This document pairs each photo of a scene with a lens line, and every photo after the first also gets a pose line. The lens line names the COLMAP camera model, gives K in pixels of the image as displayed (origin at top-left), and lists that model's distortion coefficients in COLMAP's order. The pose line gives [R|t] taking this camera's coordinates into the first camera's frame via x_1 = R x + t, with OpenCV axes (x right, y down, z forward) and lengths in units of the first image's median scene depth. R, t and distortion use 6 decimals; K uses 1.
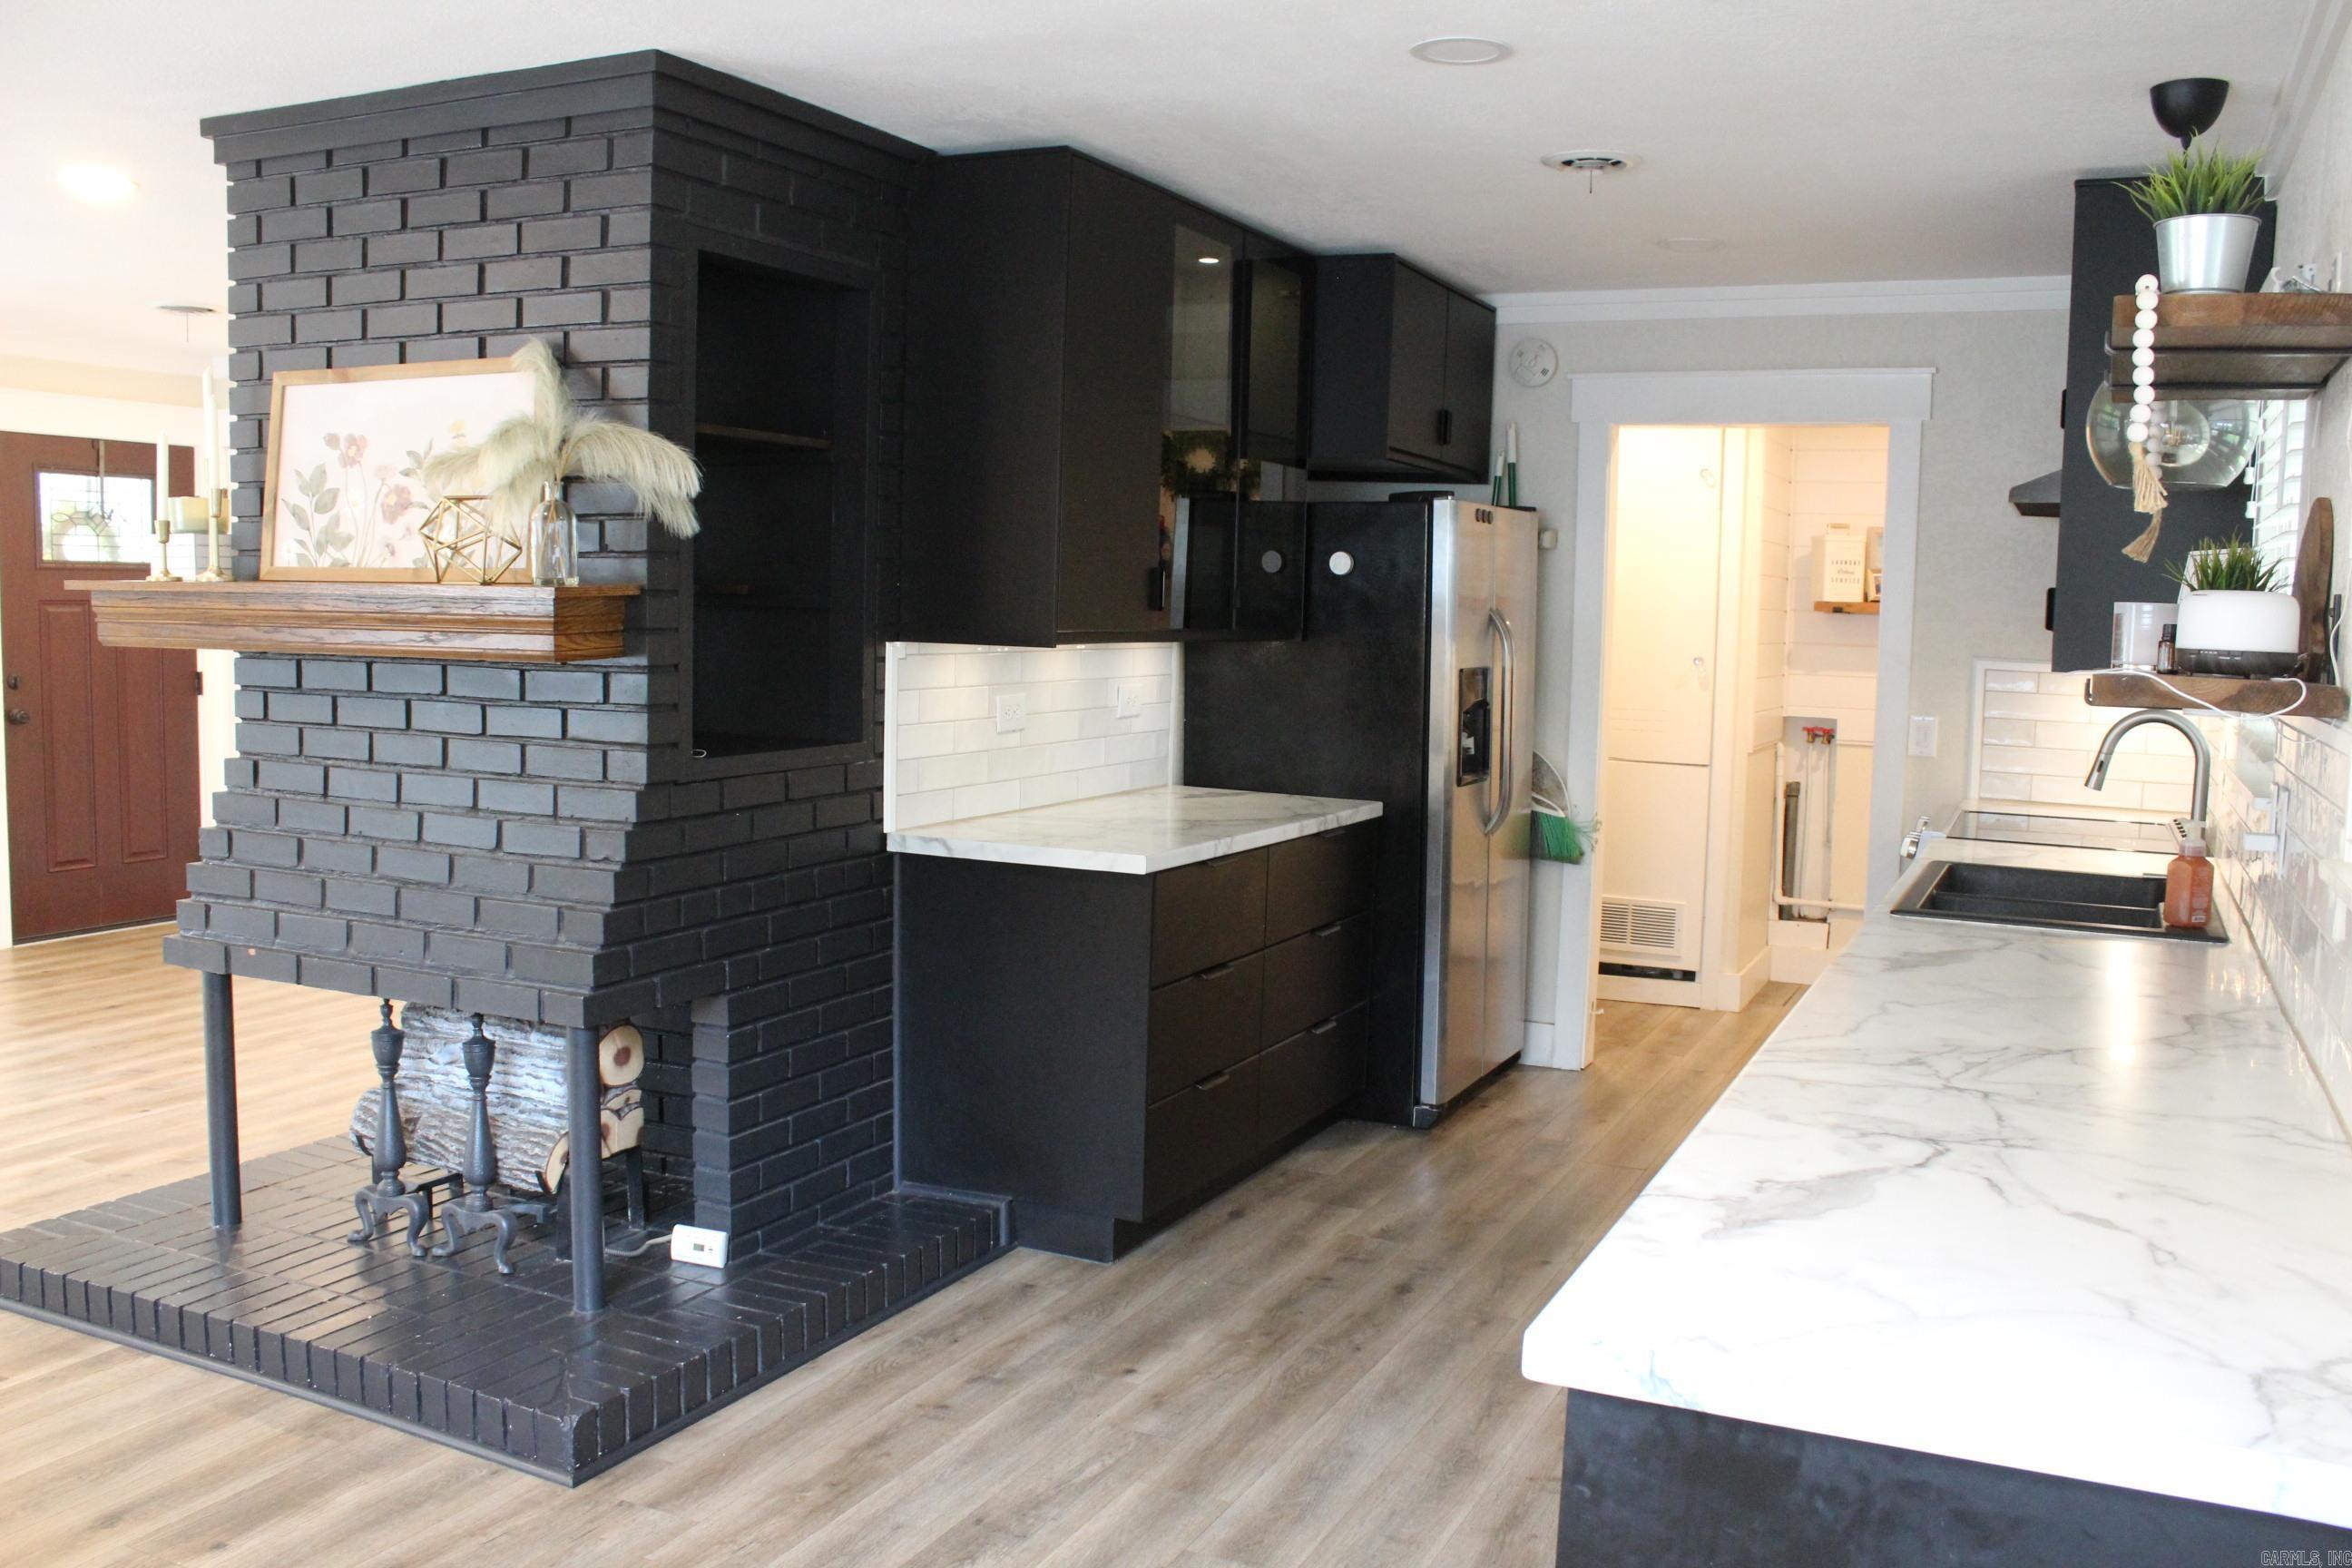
lens RADIAL K [[1980.5, 0, 1175.8], [0, 1980.5, 799.5], [0, 0, 1]] dist [-0.156361, 0.137501]
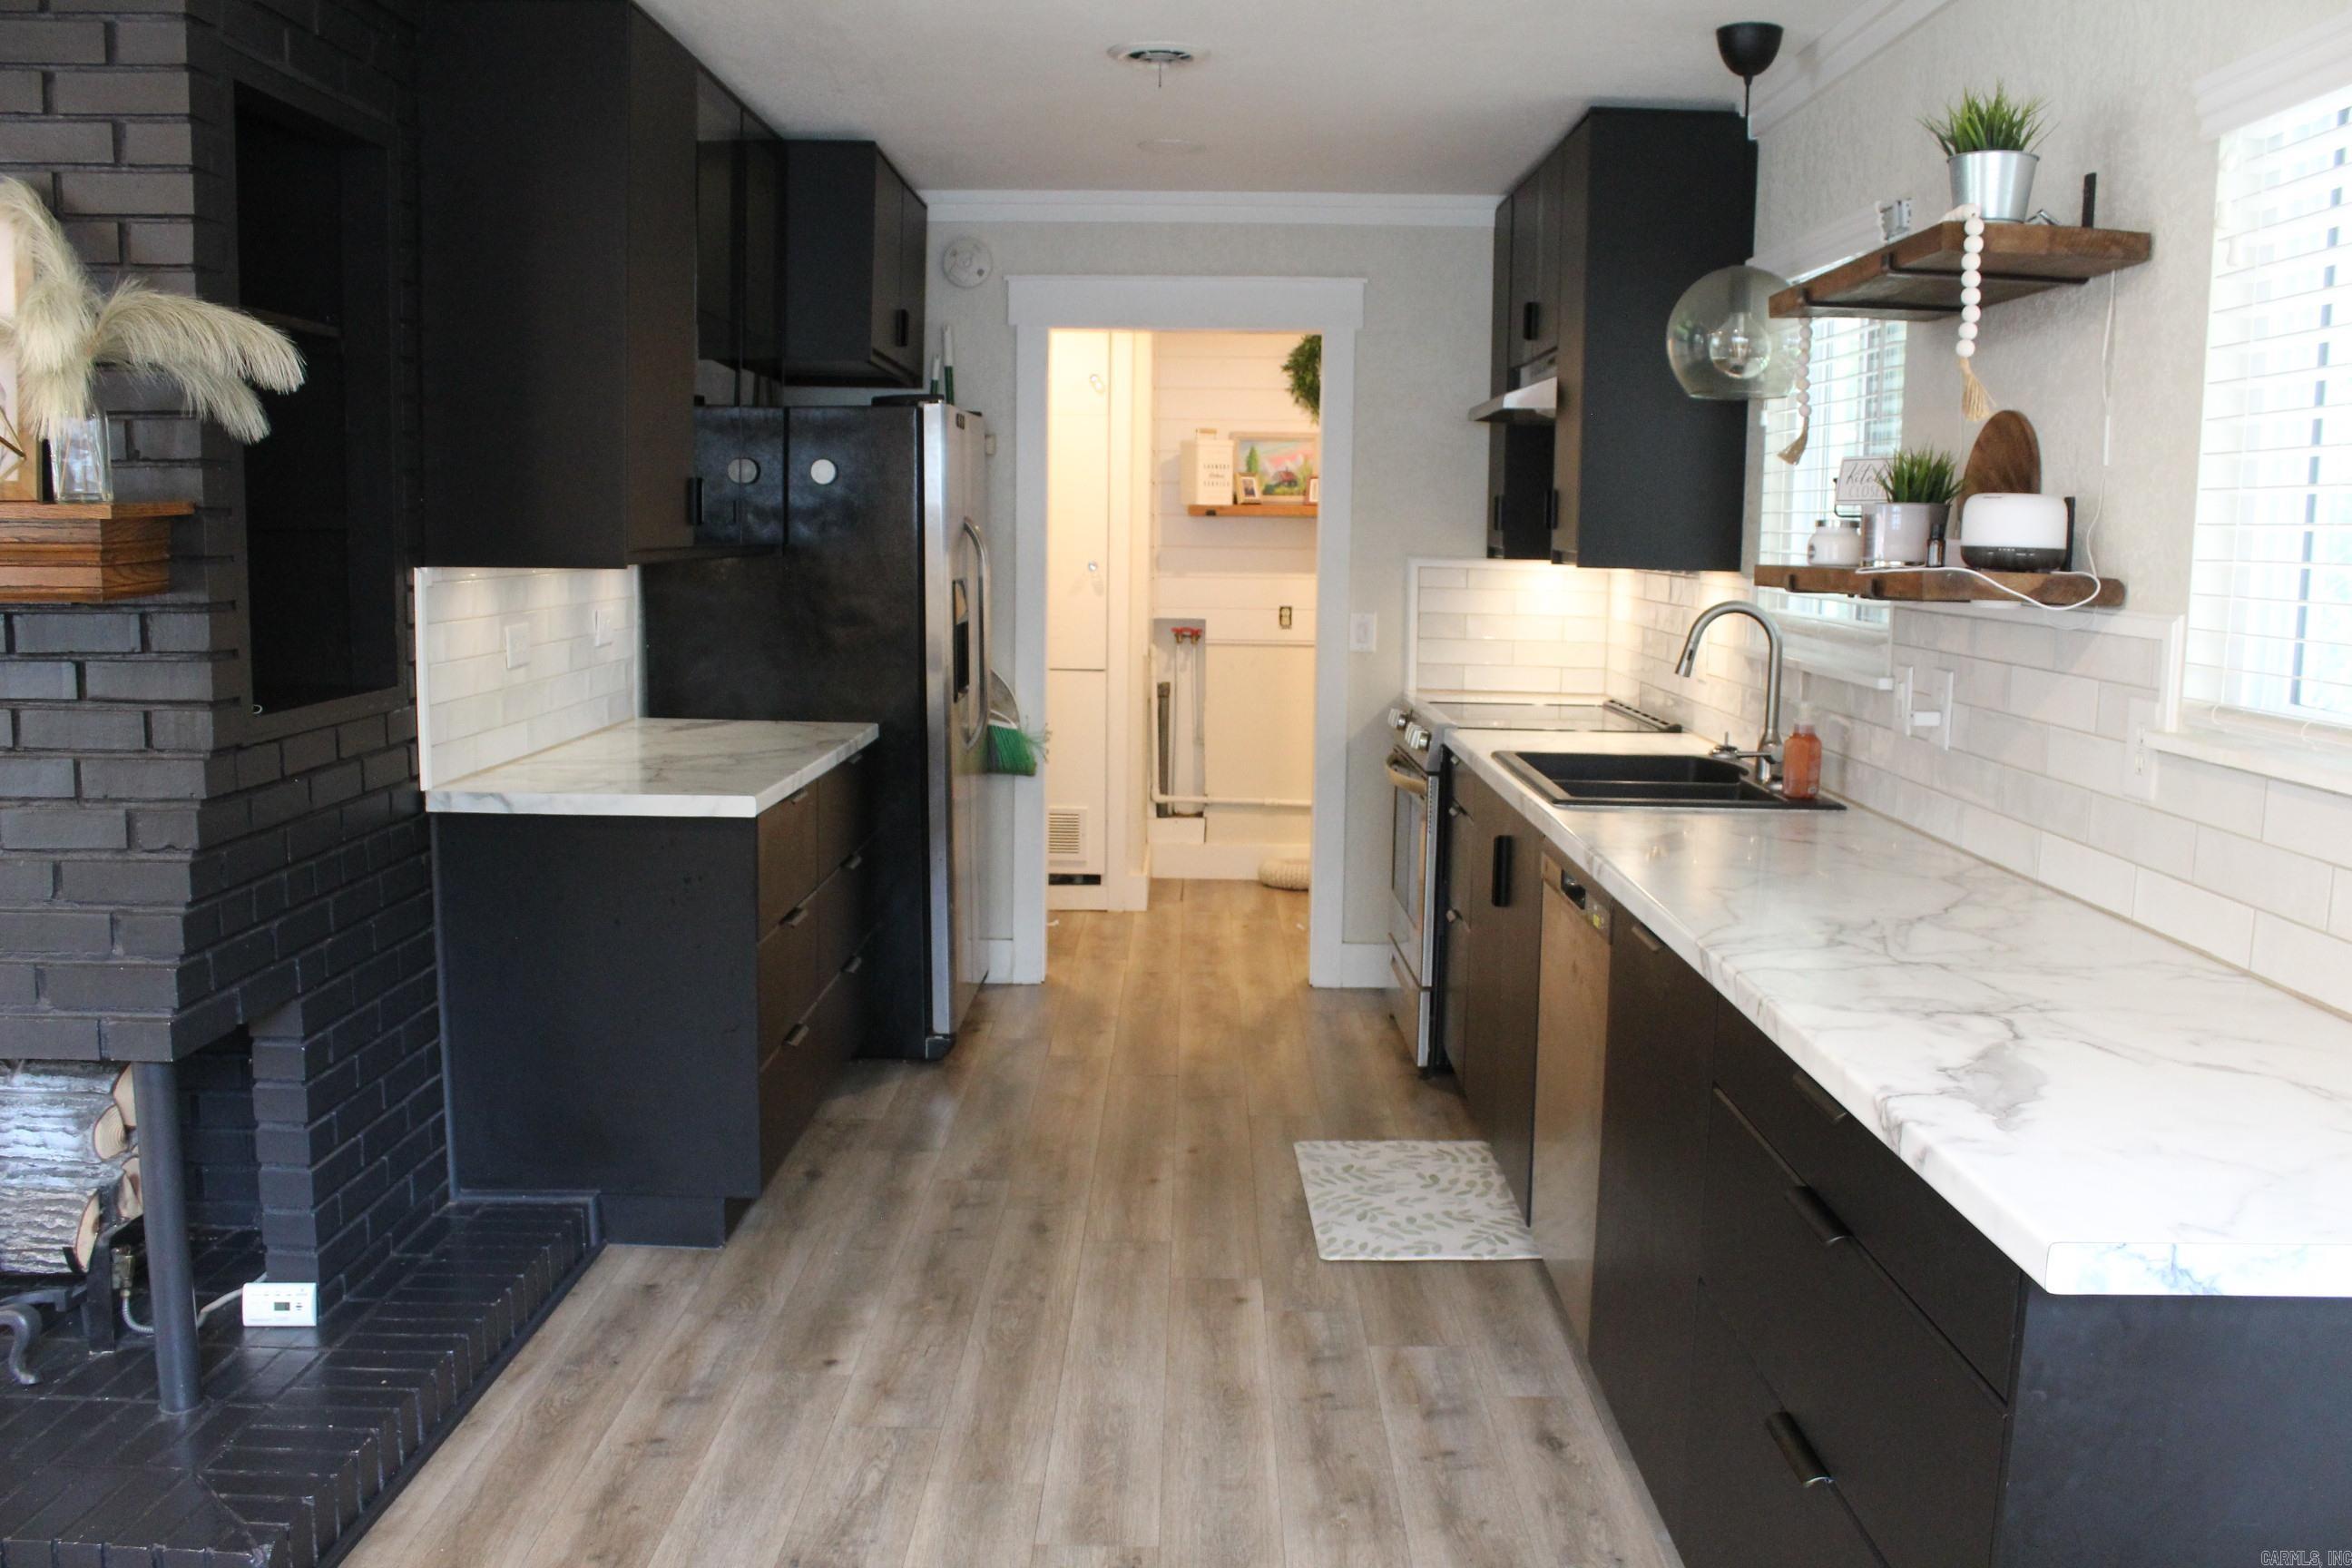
lens RADIAL K [[1980.5, 0, 1177.5], [0, 1980.5, 798.4], [0, 0, 1]] dist [-0.156361, 0.137501]
pose [[0.906088, -0.068289, 0.417542, -0.224722], [0.049385, 0.997213, 0.055927, -0.011814], [-0.420197, -0.030054, 0.906935, 0.110447]]
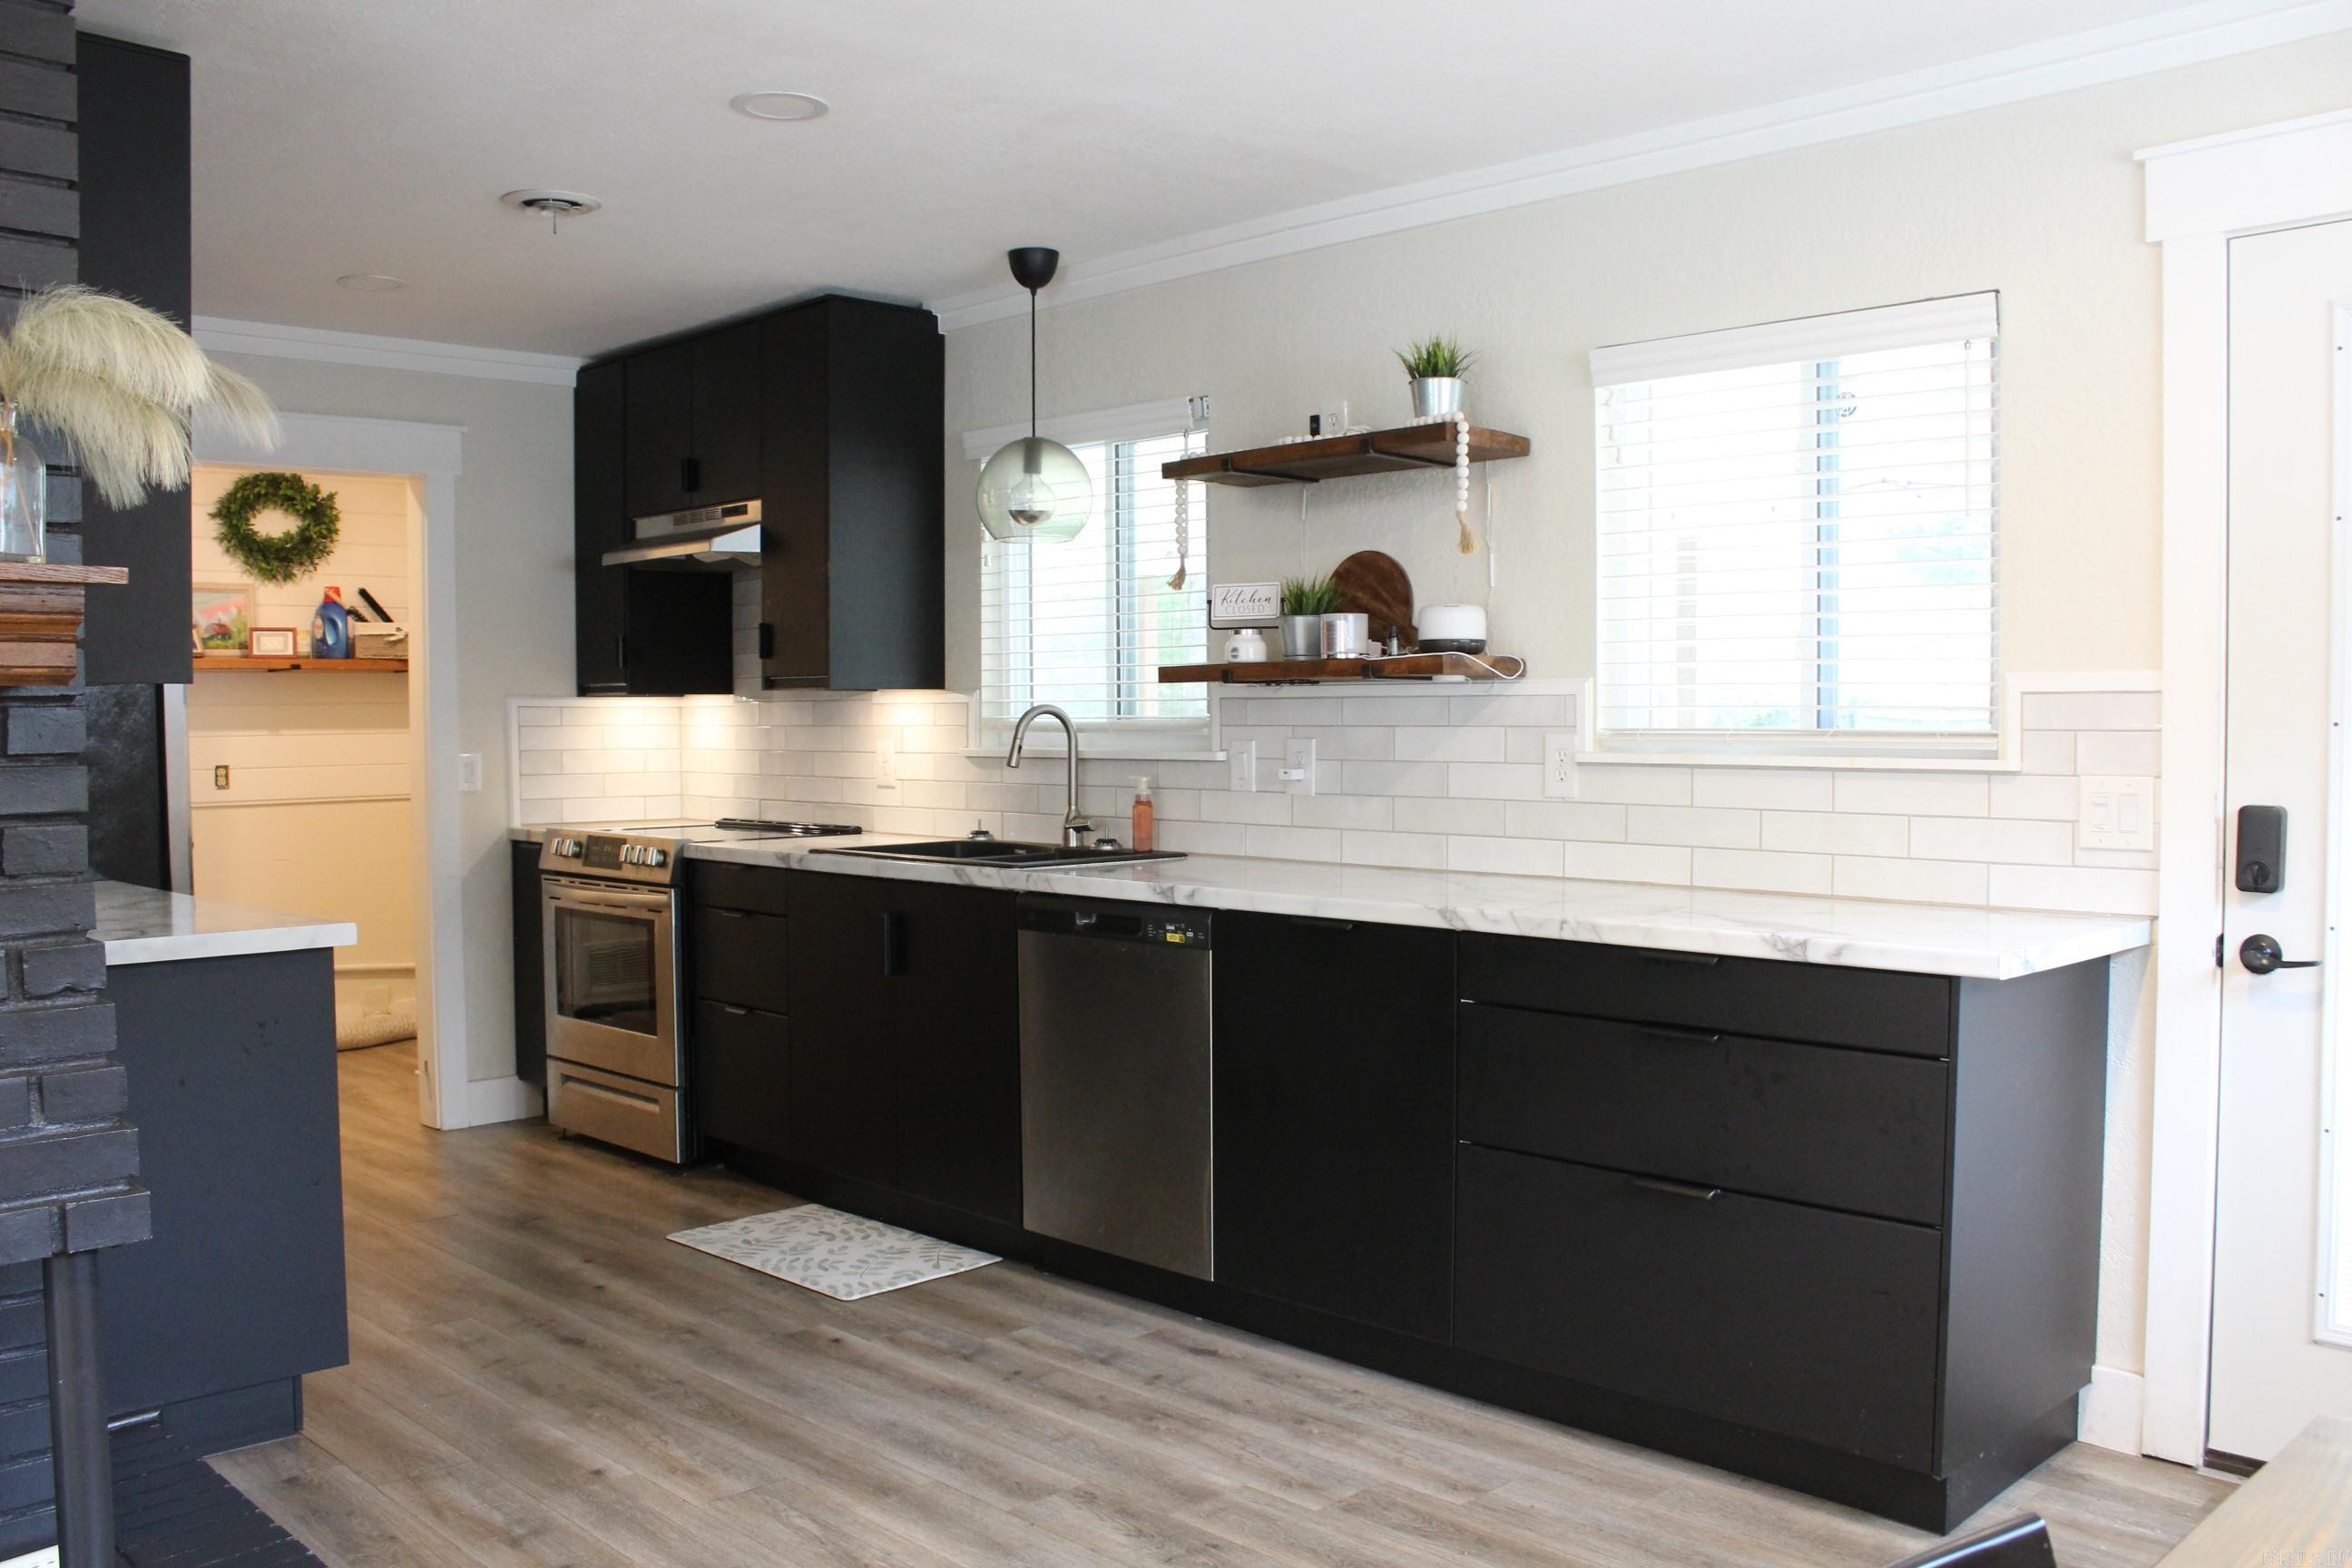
lens RADIAL K [[1980.5, 0, 1176.2], [0, 1980.5, 799.2], [0, 0, 1]] dist [-0.156361, 0.137501]
pose [[0.341370, -0.064601, 0.937706, -0.698881], [0.108313, 0.993693, 0.029027, -0.010278], [-0.933667, 0.091657, 0.346214, 0.395390]]
